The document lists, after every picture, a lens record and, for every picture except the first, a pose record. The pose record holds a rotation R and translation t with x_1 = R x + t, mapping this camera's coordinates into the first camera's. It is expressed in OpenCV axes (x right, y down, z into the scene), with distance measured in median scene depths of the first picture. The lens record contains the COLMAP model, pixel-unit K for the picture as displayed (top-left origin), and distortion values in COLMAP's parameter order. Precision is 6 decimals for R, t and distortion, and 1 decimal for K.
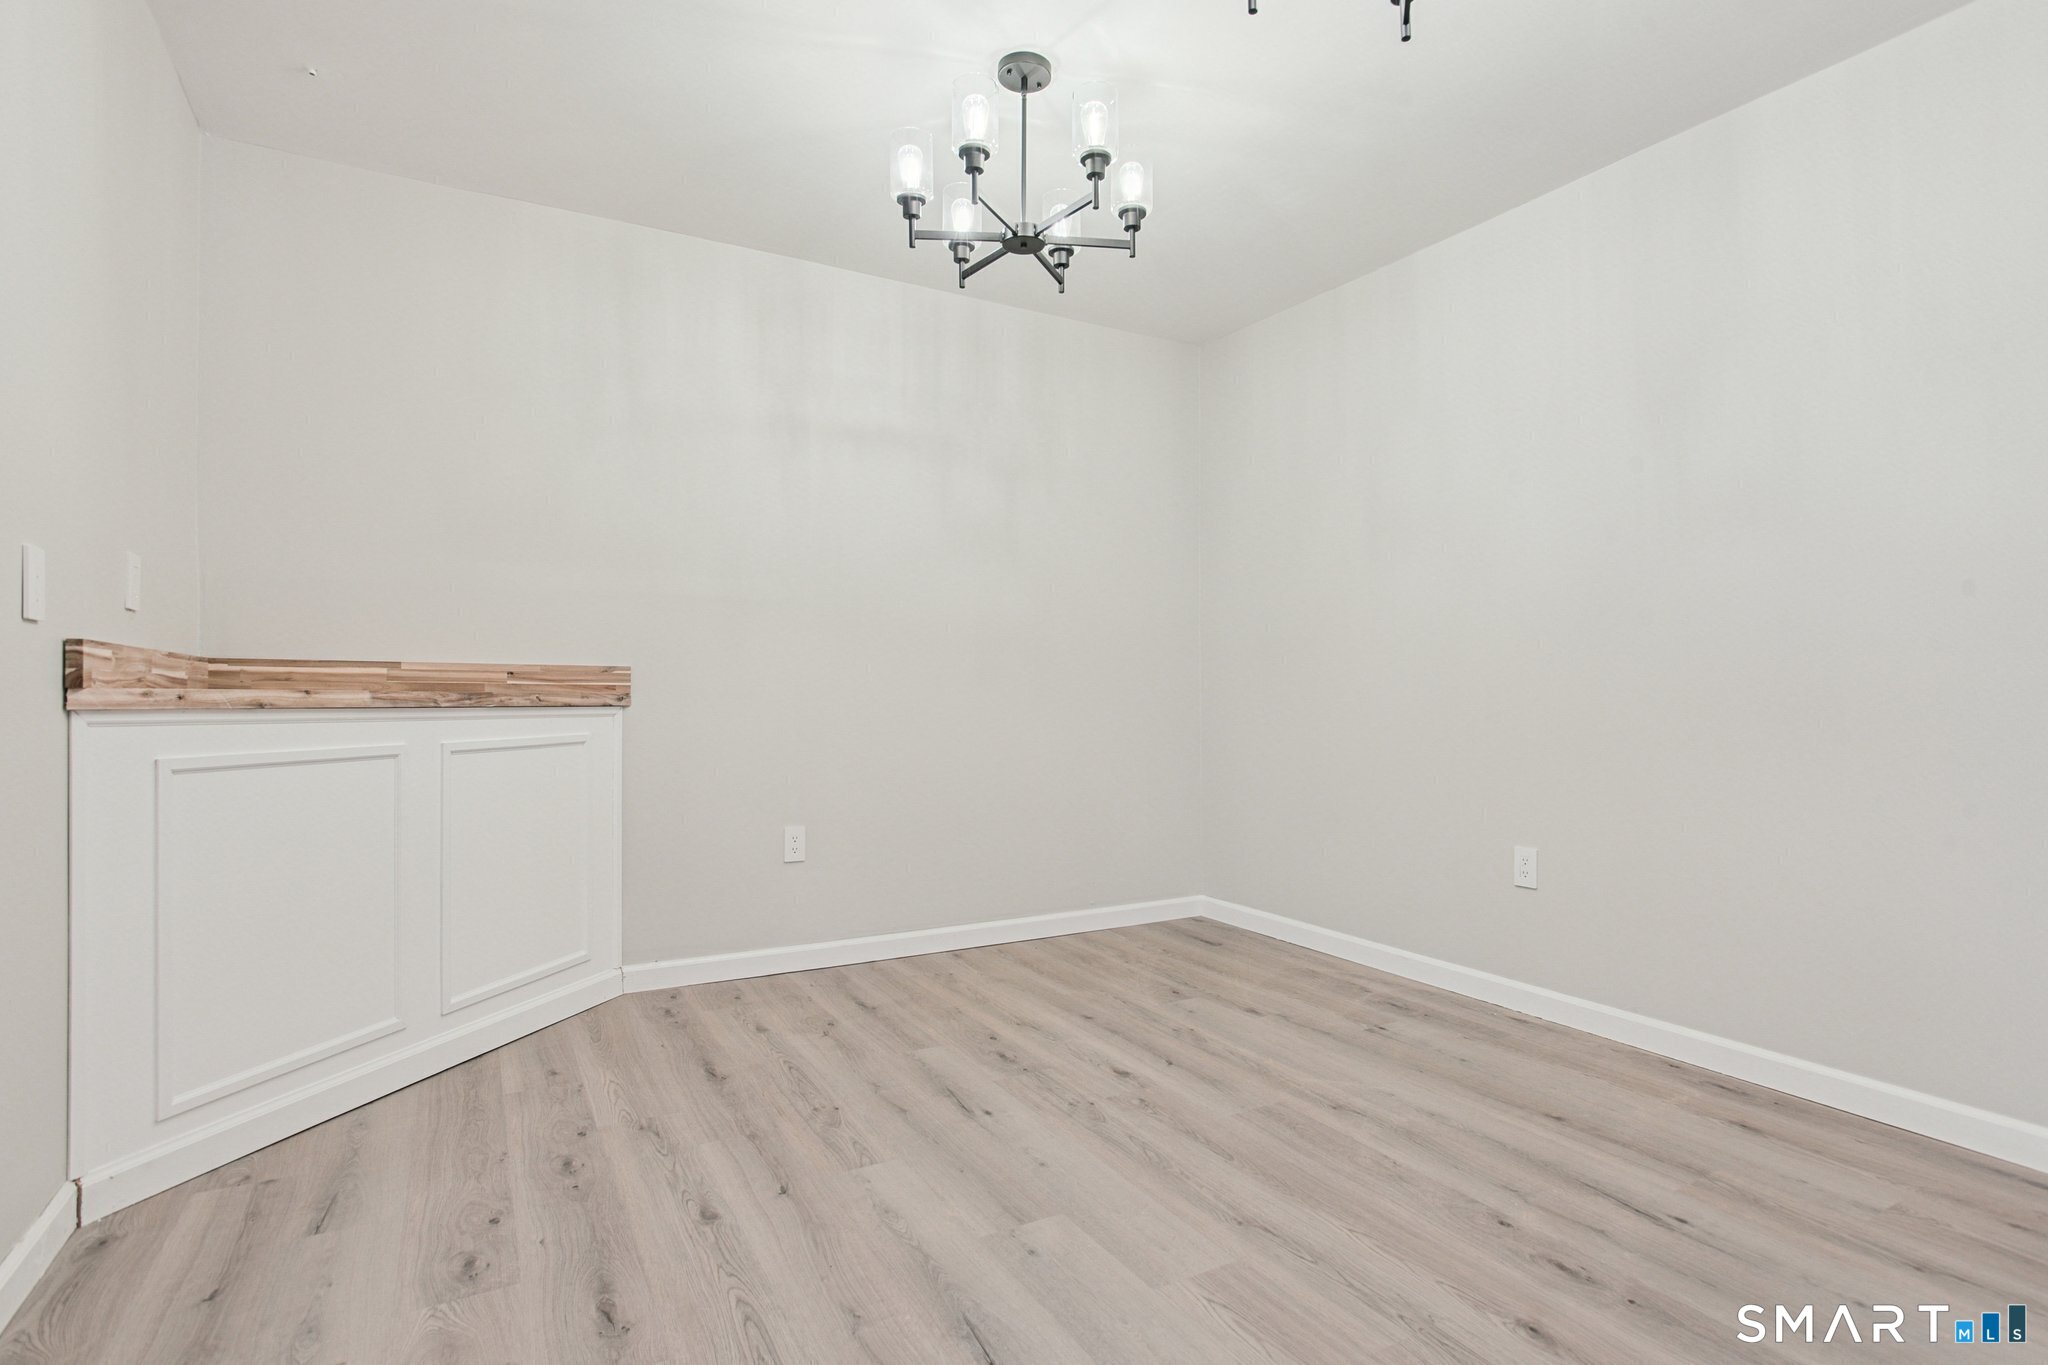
lens RADIAL K [[1019.7, 0, 1040.1], [0, 1019.7, 686.6], [0, 0, 1]] dist [-0.000522, 0.001943]
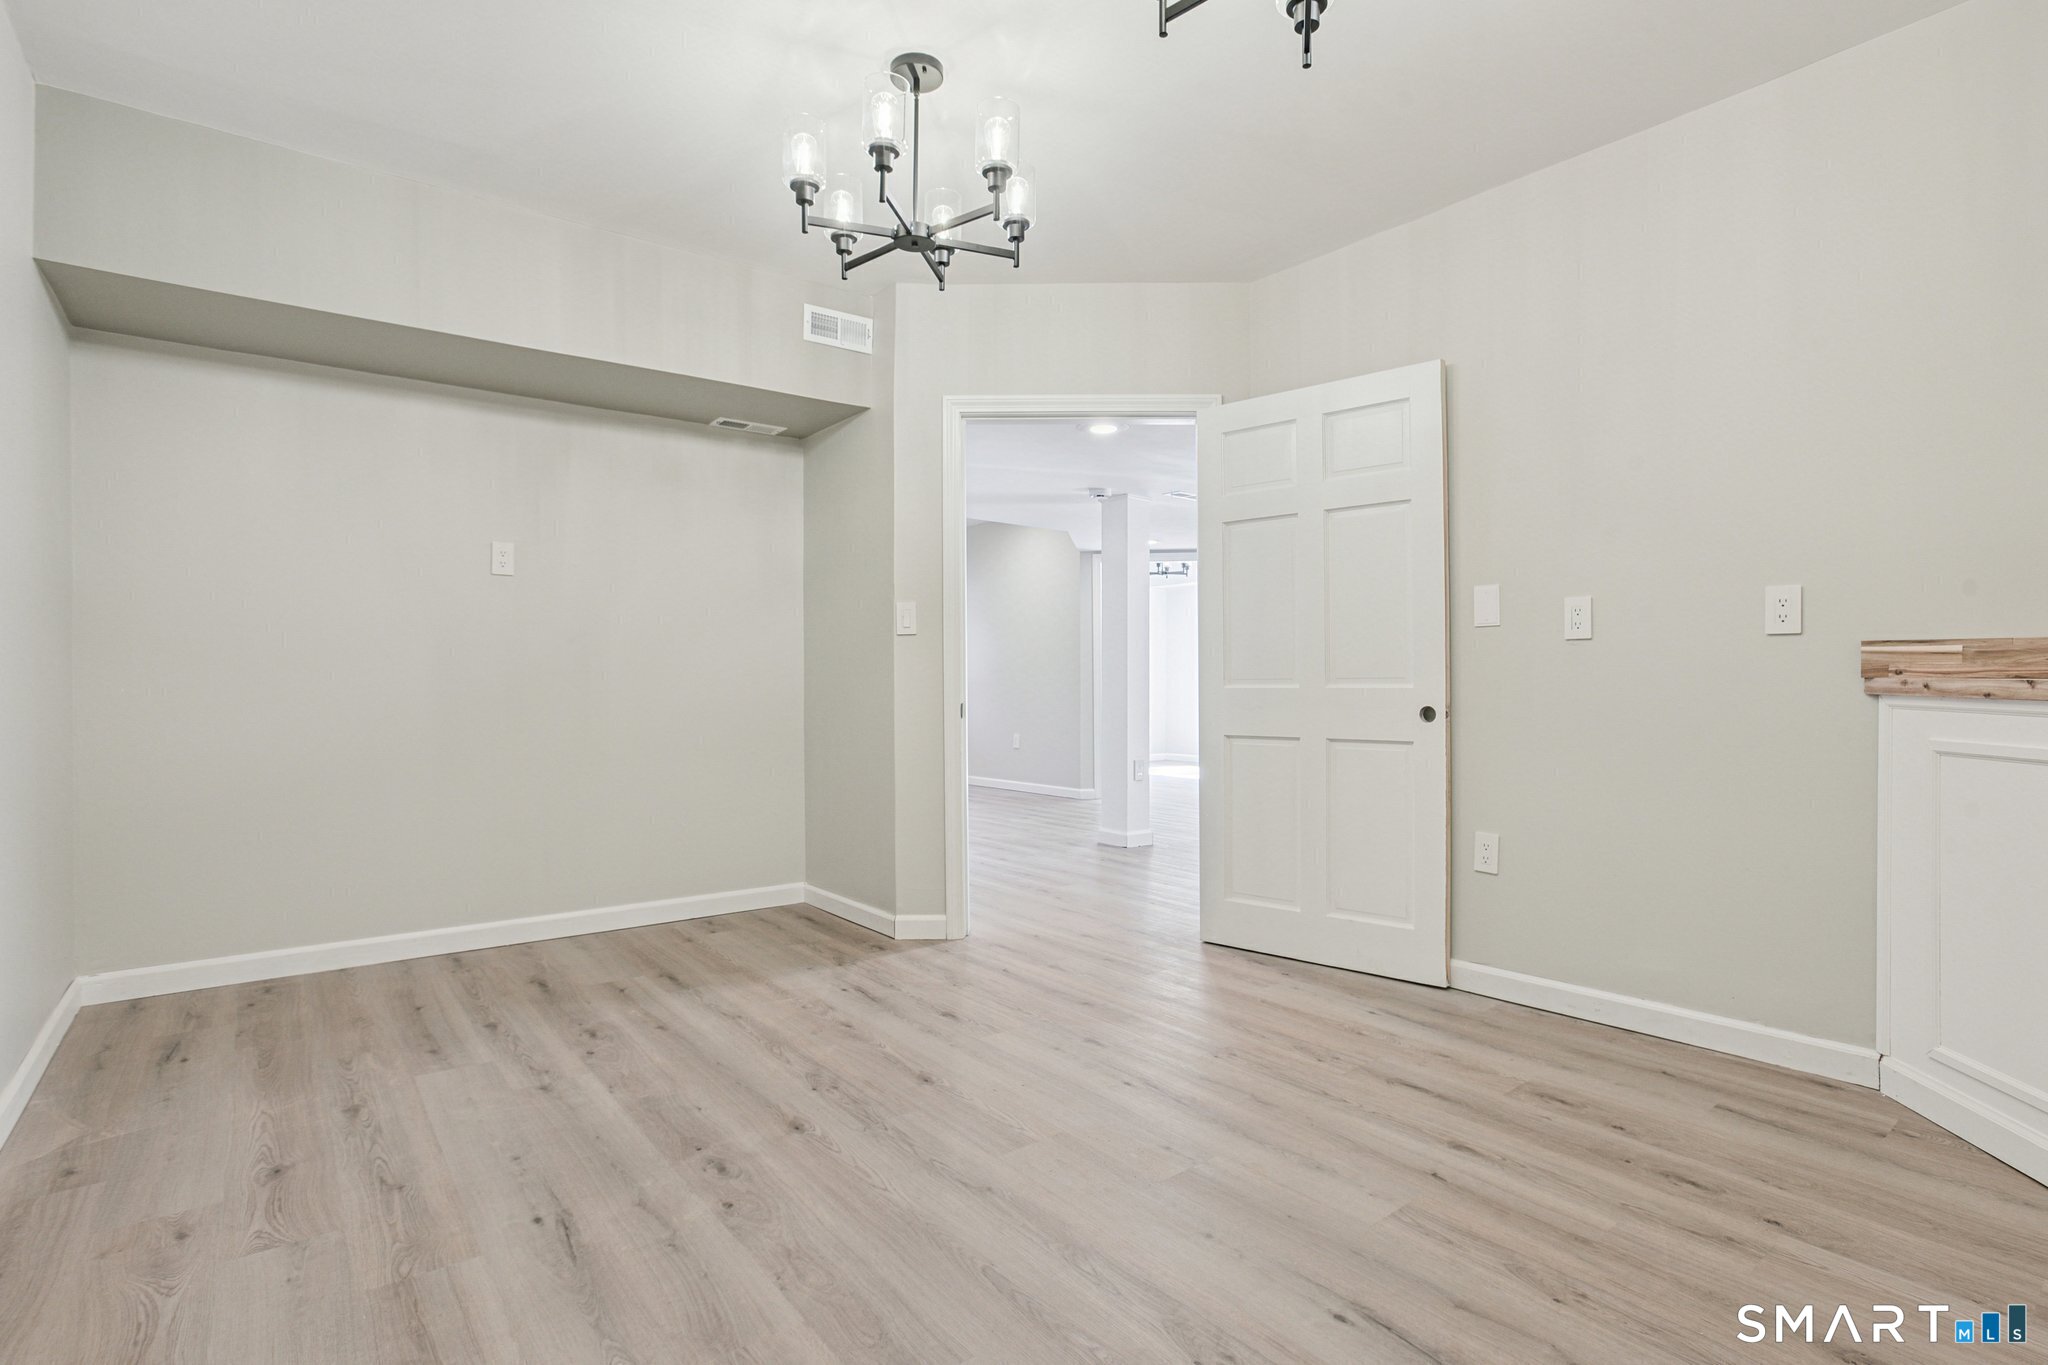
lens RADIAL K [[1019.7, 0, 1016.8], [0, 1019.7, 679.4], [0, 0, 1]] dist [-0.000522, 0.001943]
pose [[-0.991922, -0.001940, -0.126834, 0.293280], [-0.001705, 0.999997, -0.001958, 0.007529], [0.126838, -0.001726, -0.991922, 1.984606]]
